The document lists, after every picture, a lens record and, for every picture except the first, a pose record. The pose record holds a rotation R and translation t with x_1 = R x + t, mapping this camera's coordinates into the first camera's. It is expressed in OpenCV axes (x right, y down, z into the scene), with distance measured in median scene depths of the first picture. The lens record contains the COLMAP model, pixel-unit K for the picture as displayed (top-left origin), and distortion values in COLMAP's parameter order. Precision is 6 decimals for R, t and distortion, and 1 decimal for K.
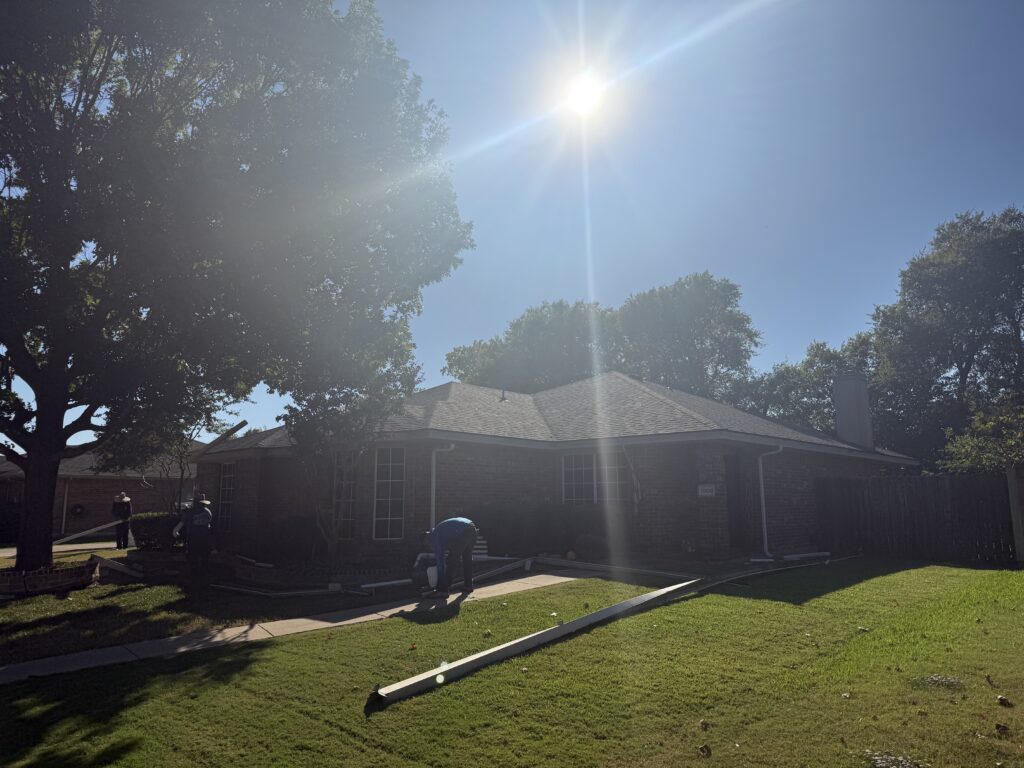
lens RADIAL K [[720.3, 0, 512.0], [0, 720.3, 384.0], [0, 0, 1]] dist [0.123691, -0.170409]
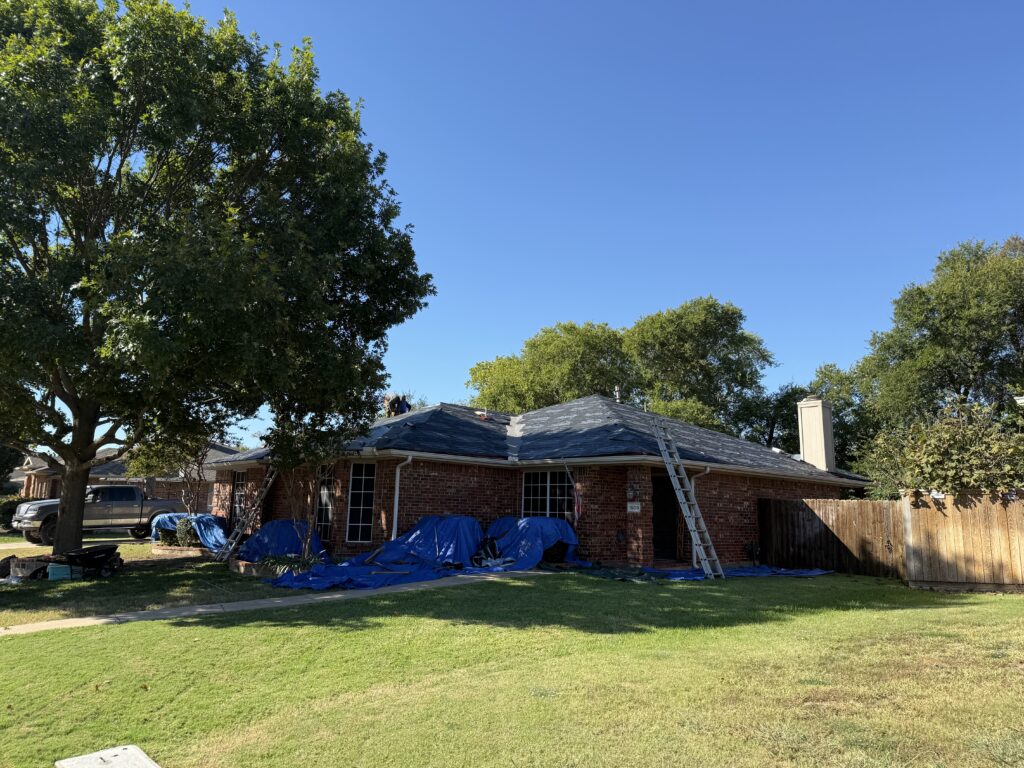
lens RADIAL K [[715.1, 0, 508.0], [0, 715.1, 384.4], [0, 0, 1]] dist [0.129783, -0.001151]
pose [[0.996988, 0.016769, -0.075720, 0.124852], [-0.017520, 0.999804, -0.009257, -0.026971], [0.075550, 0.010556, 0.997086, -0.118555]]
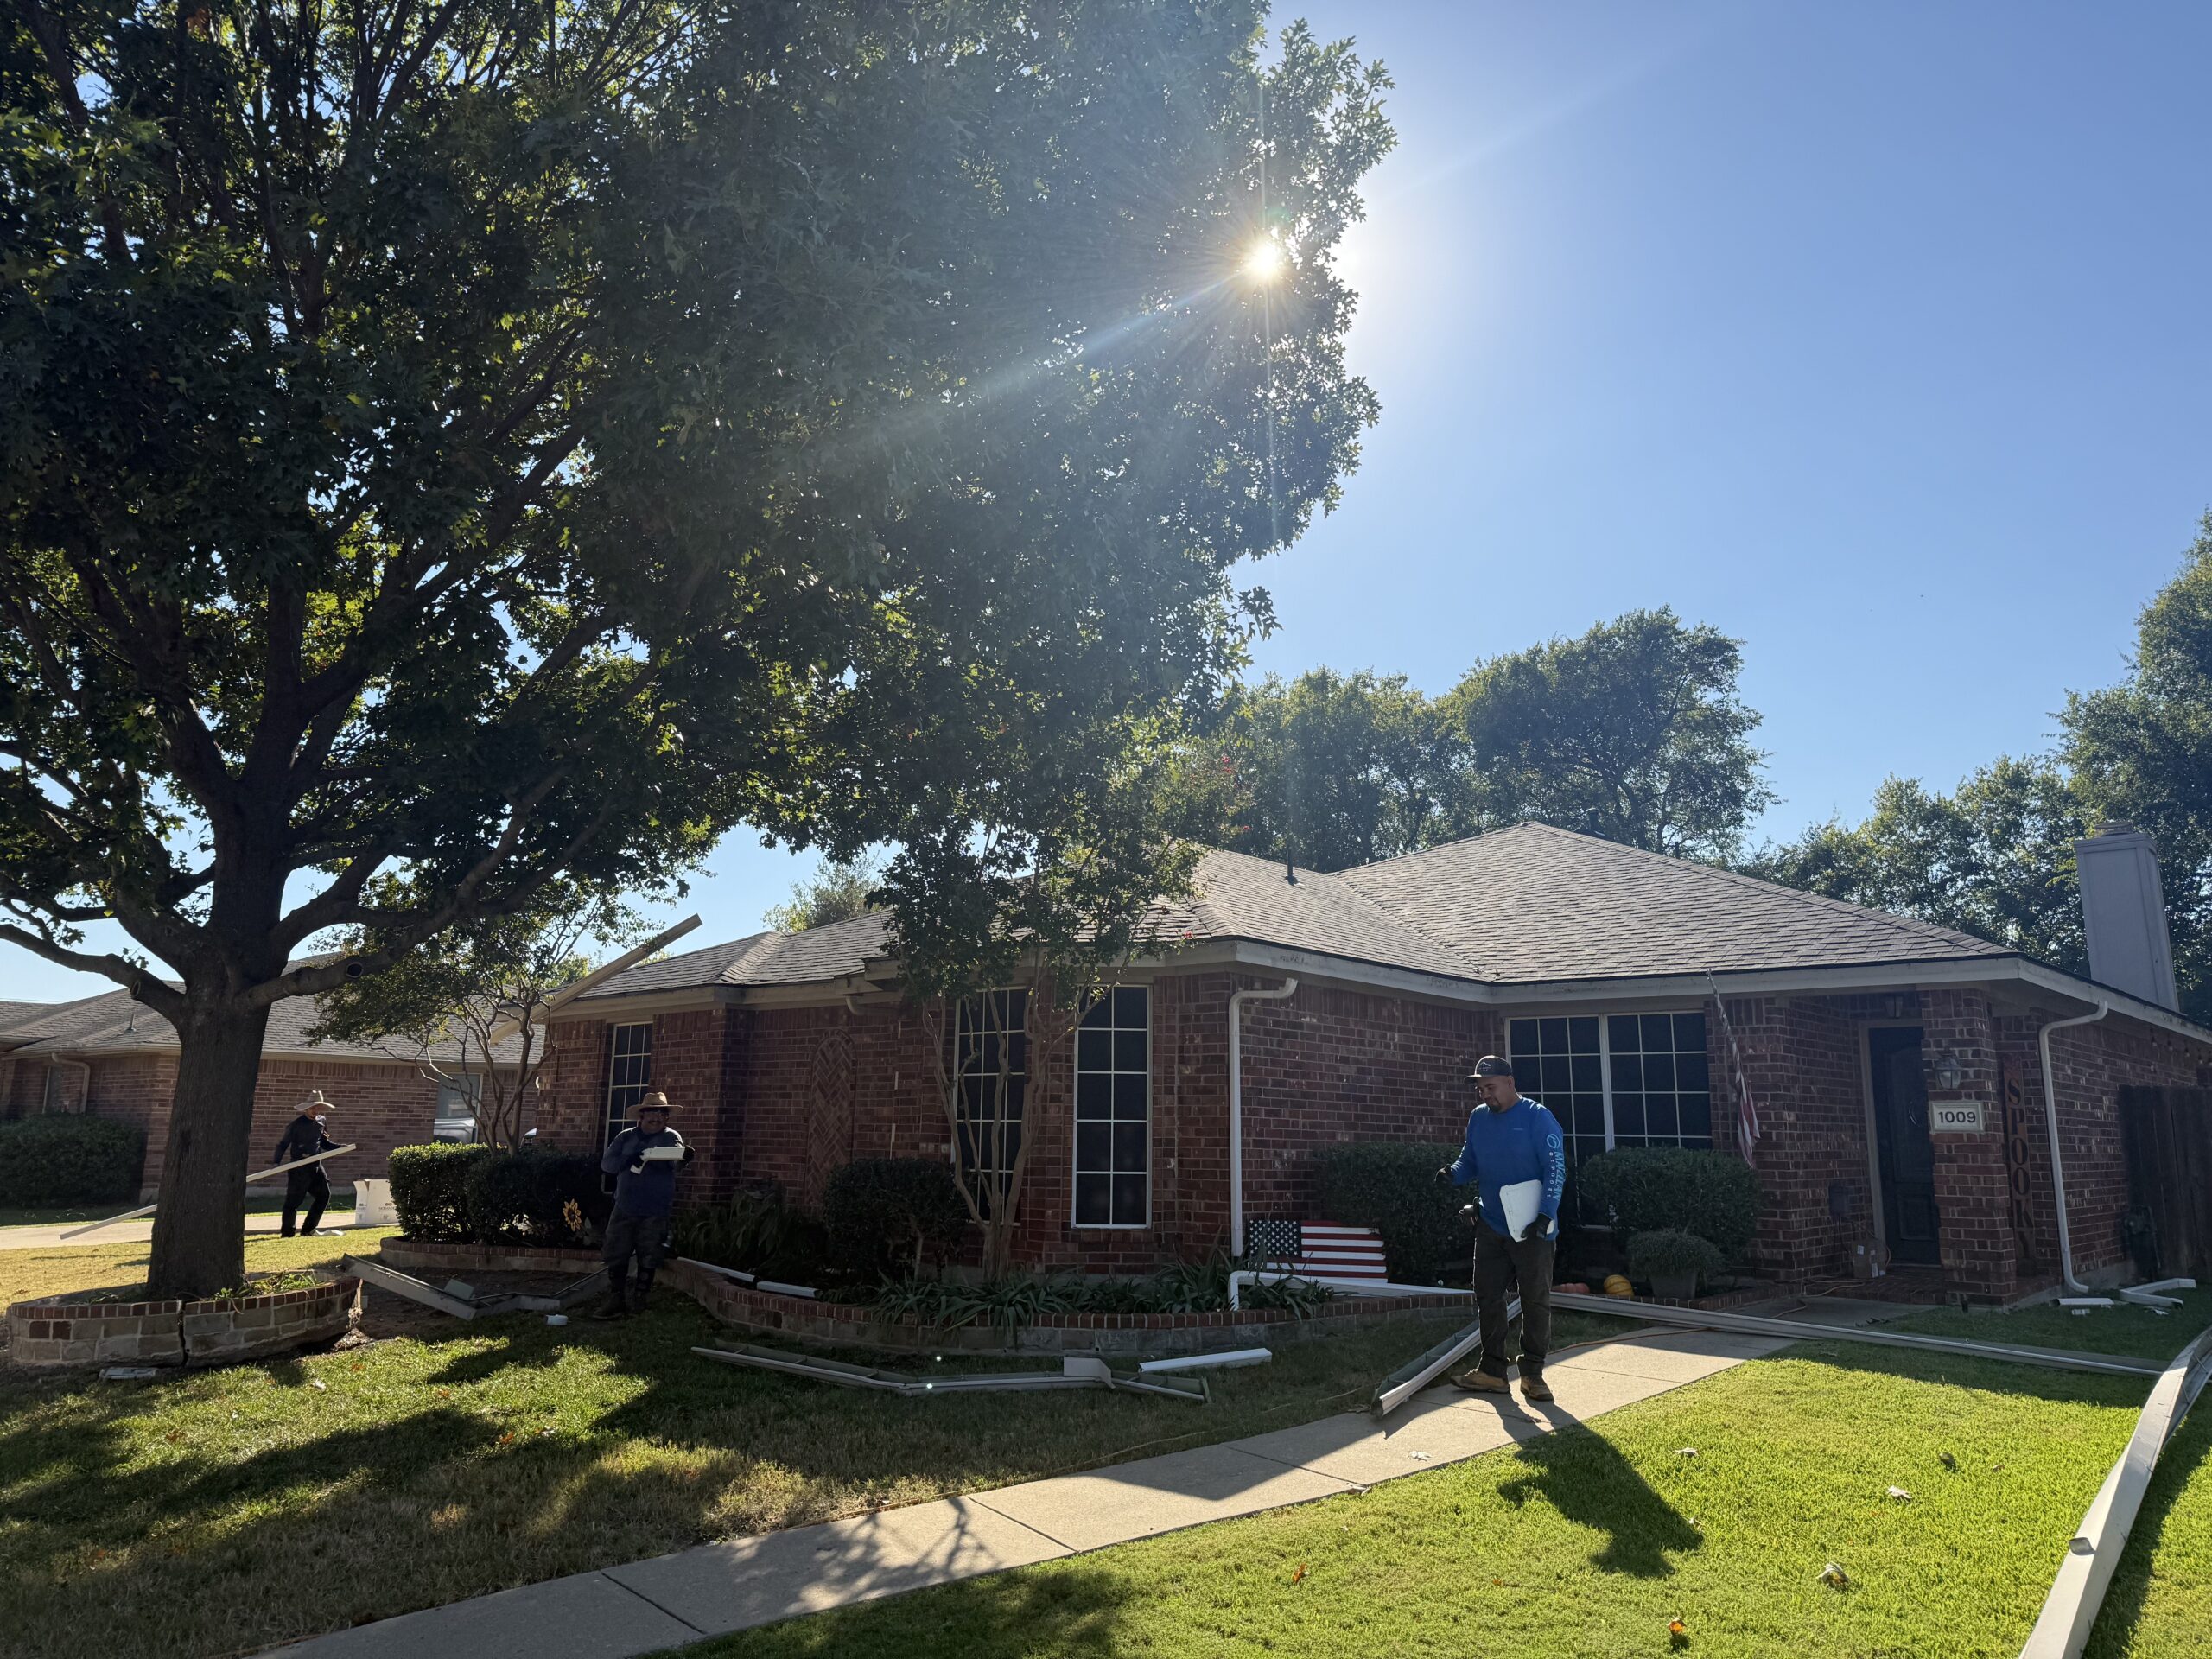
lens RADIAL K [[1544.0, 0, 1098.1], [0, 1544.0, 810.9], [0, 0, 1]] dist [0.144985, -0.225697]
pose [[0.999825, 0.018688, 0.000905, -0.148306], [-0.018635, 0.998963, -0.041546, 0.024231], [-0.001681, 0.041522, 0.999136, 0.142270]]
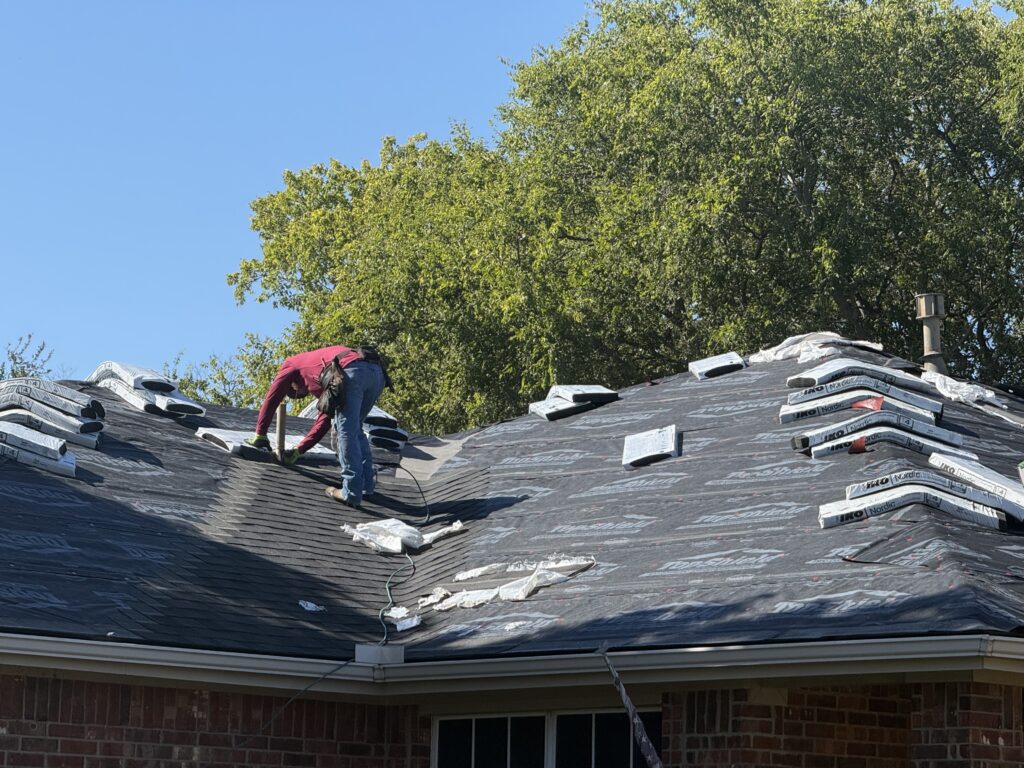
lens RADIAL K [[3641.8, 0, 498.1], [0, 3641.8, 347.4], [0, 0, 1]] dist [0.231746, 0.237414]
pose [[0.997073, 0.014038, -0.075158, 0.172362], [-0.013200, 0.999845, 0.011636, -0.034602], [0.075310, -0.010610, 0.997104, -0.172648]]
